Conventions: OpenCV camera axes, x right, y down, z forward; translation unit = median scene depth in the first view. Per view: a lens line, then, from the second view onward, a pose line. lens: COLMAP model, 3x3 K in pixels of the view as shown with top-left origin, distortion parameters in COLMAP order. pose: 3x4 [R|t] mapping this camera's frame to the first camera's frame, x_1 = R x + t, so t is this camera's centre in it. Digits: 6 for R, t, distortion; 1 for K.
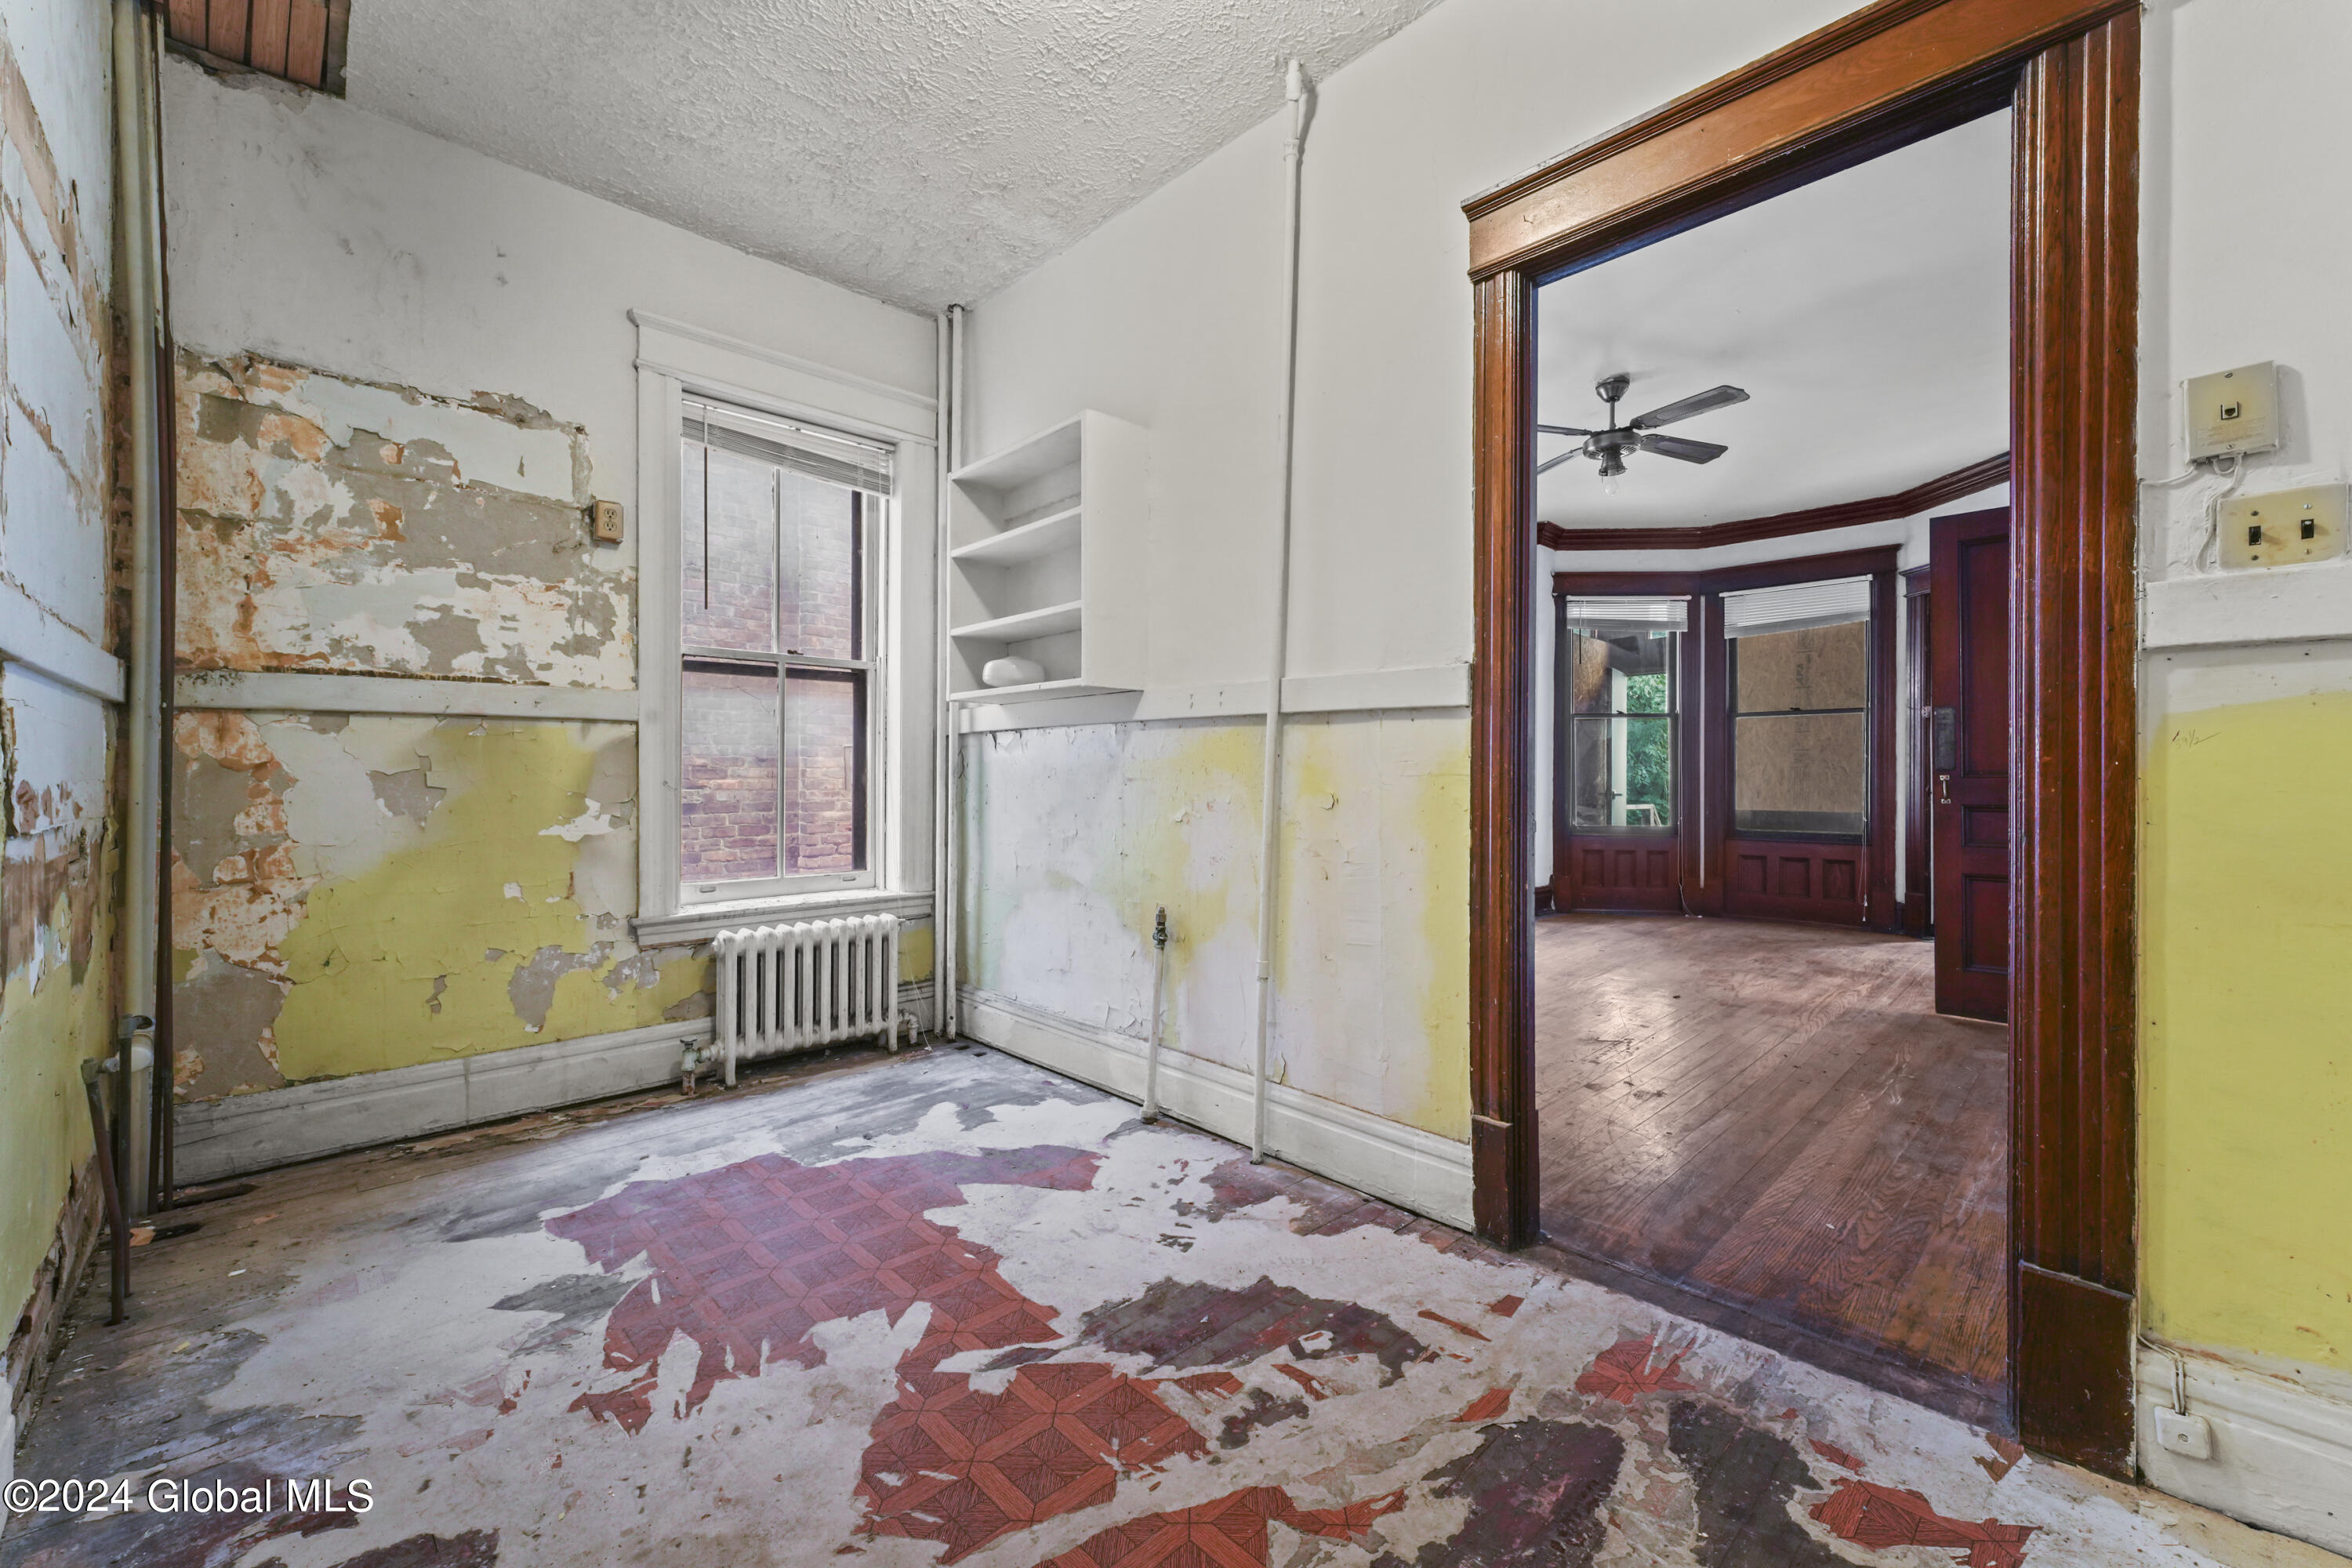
lens RADIAL K [[931.4, 0, 1189.4], [0, 931.4, 774.8], [0, 0, 1]] dist [0.000490, 0.000236]
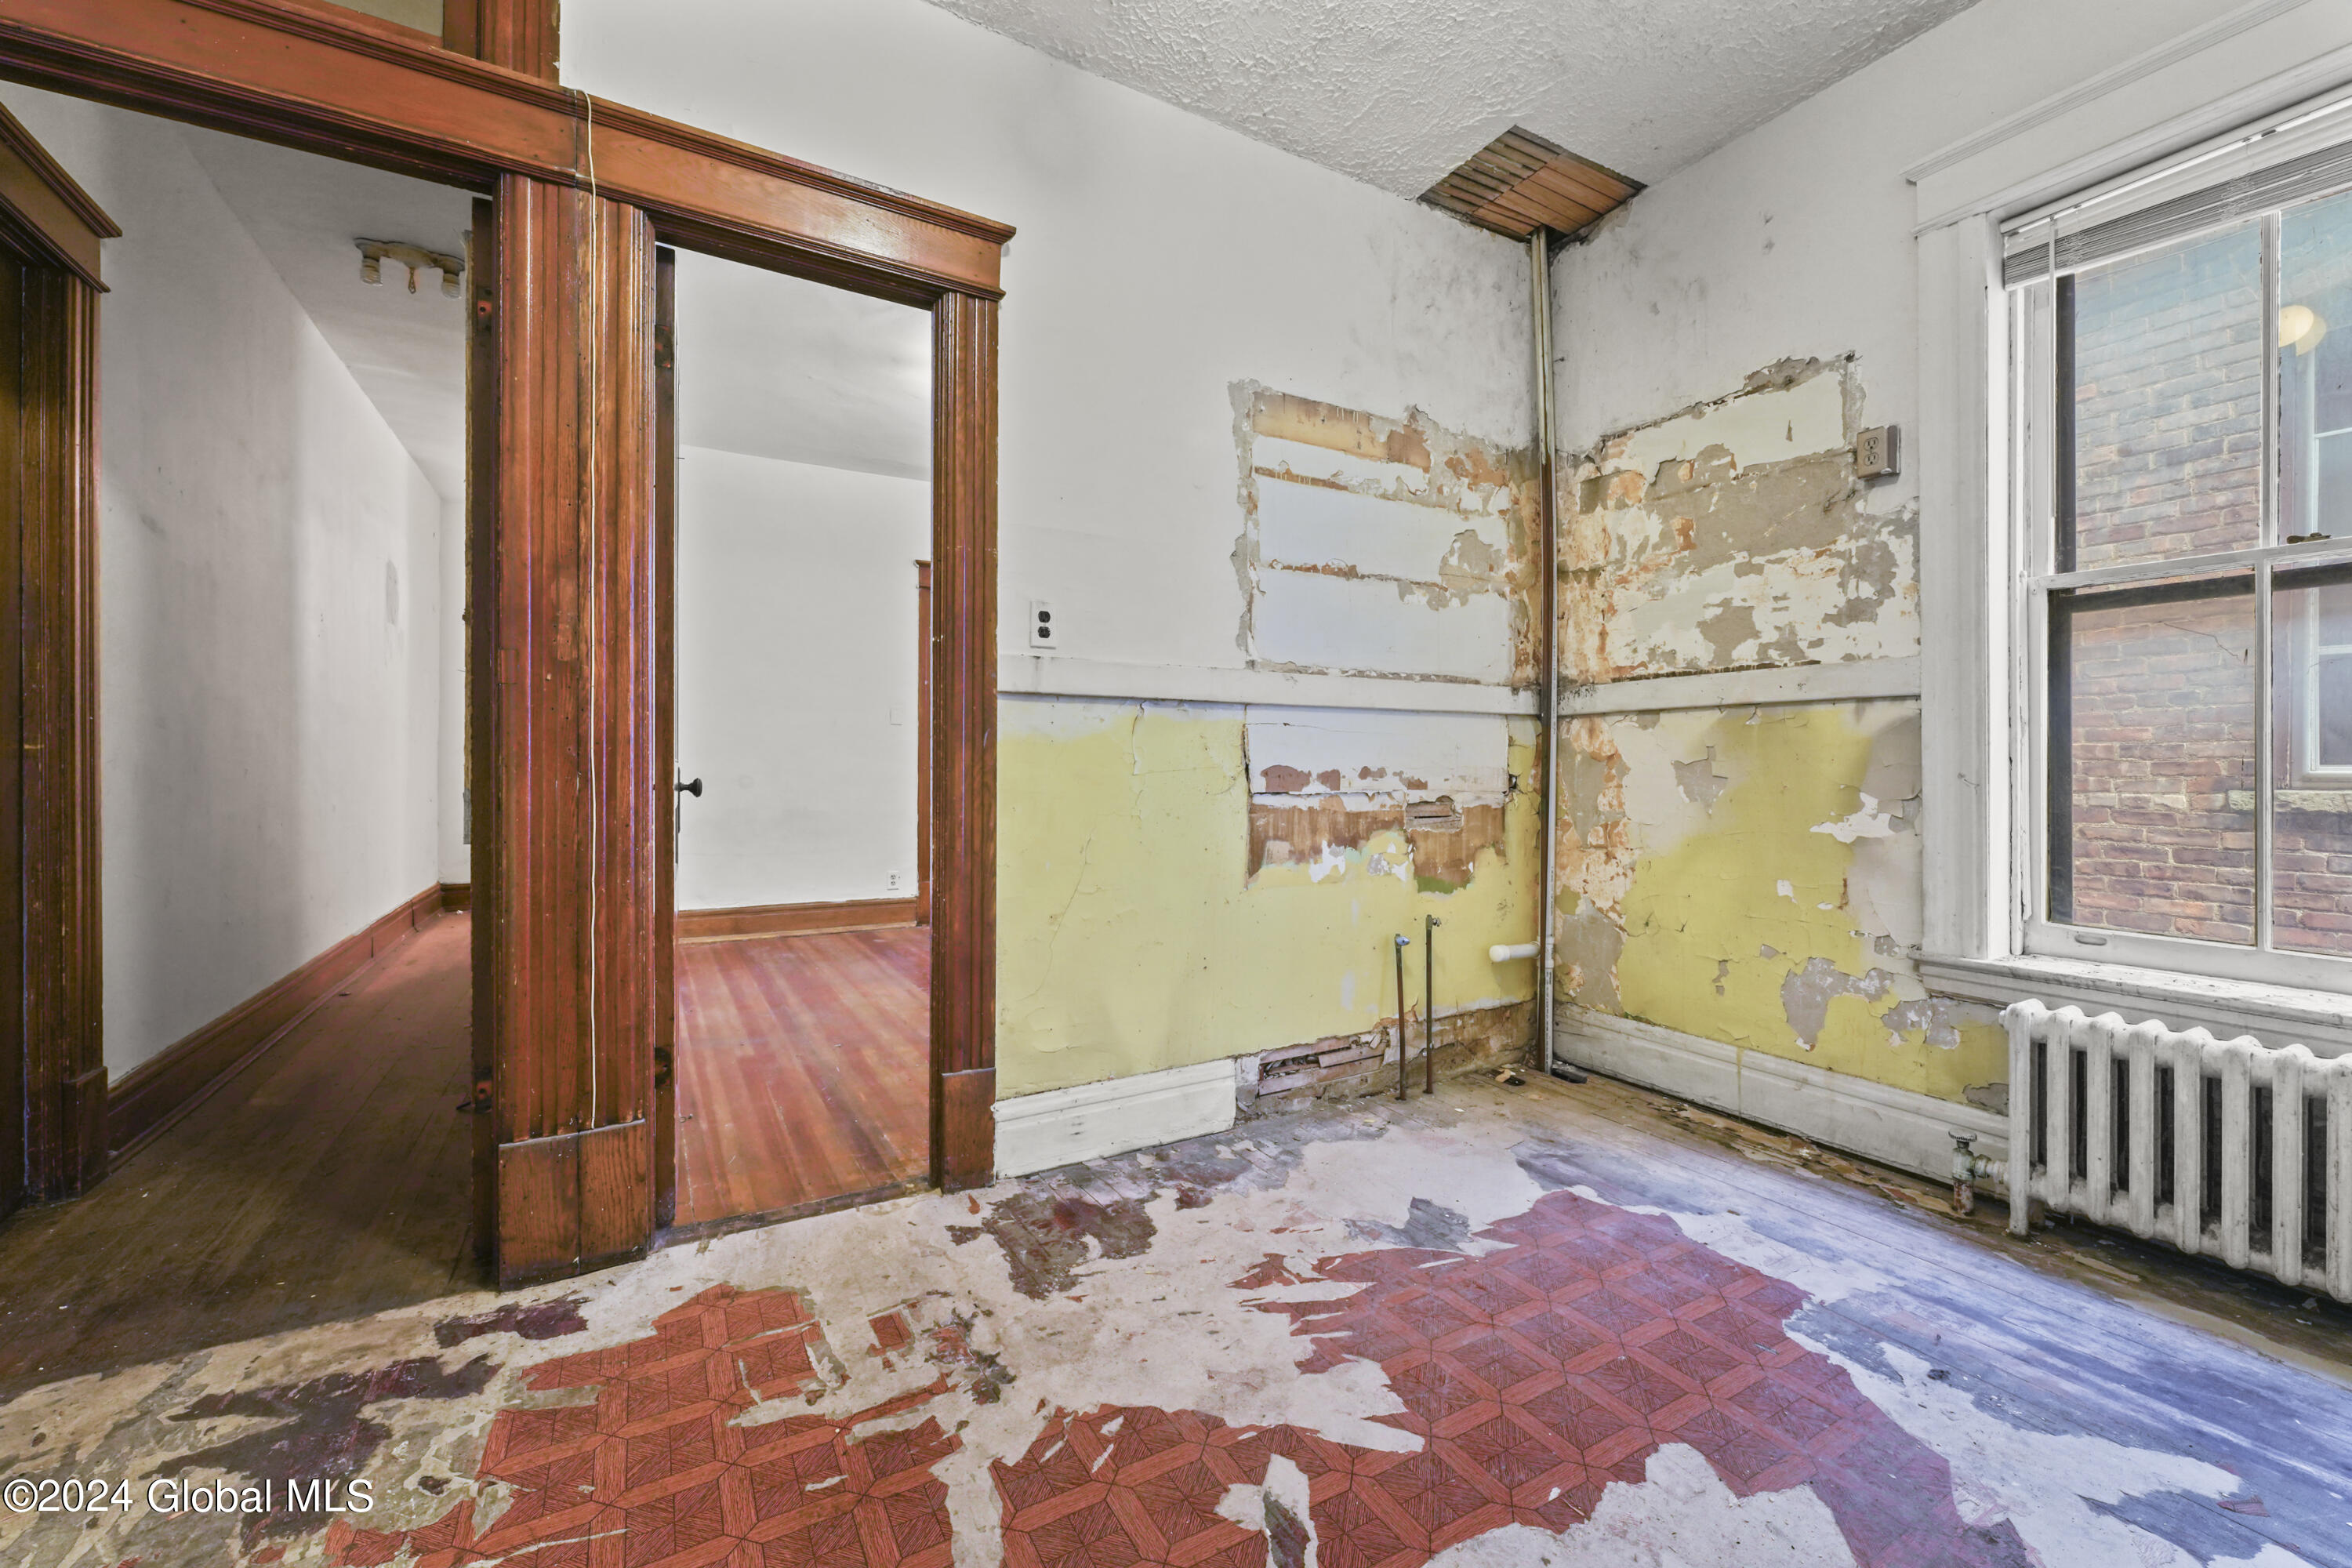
lens RADIAL K [[931.4, 0, 1169.1], [0, 931.4, 761.2], [0, 0, 1]] dist [0.000490, 0.000236]
pose [[-0.245873, -0.004895, -0.969290, 0.364745], [-0.004778, 0.999981, -0.003838, 0.003608], [0.969290, 0.003688, -0.245892, 0.697012]]
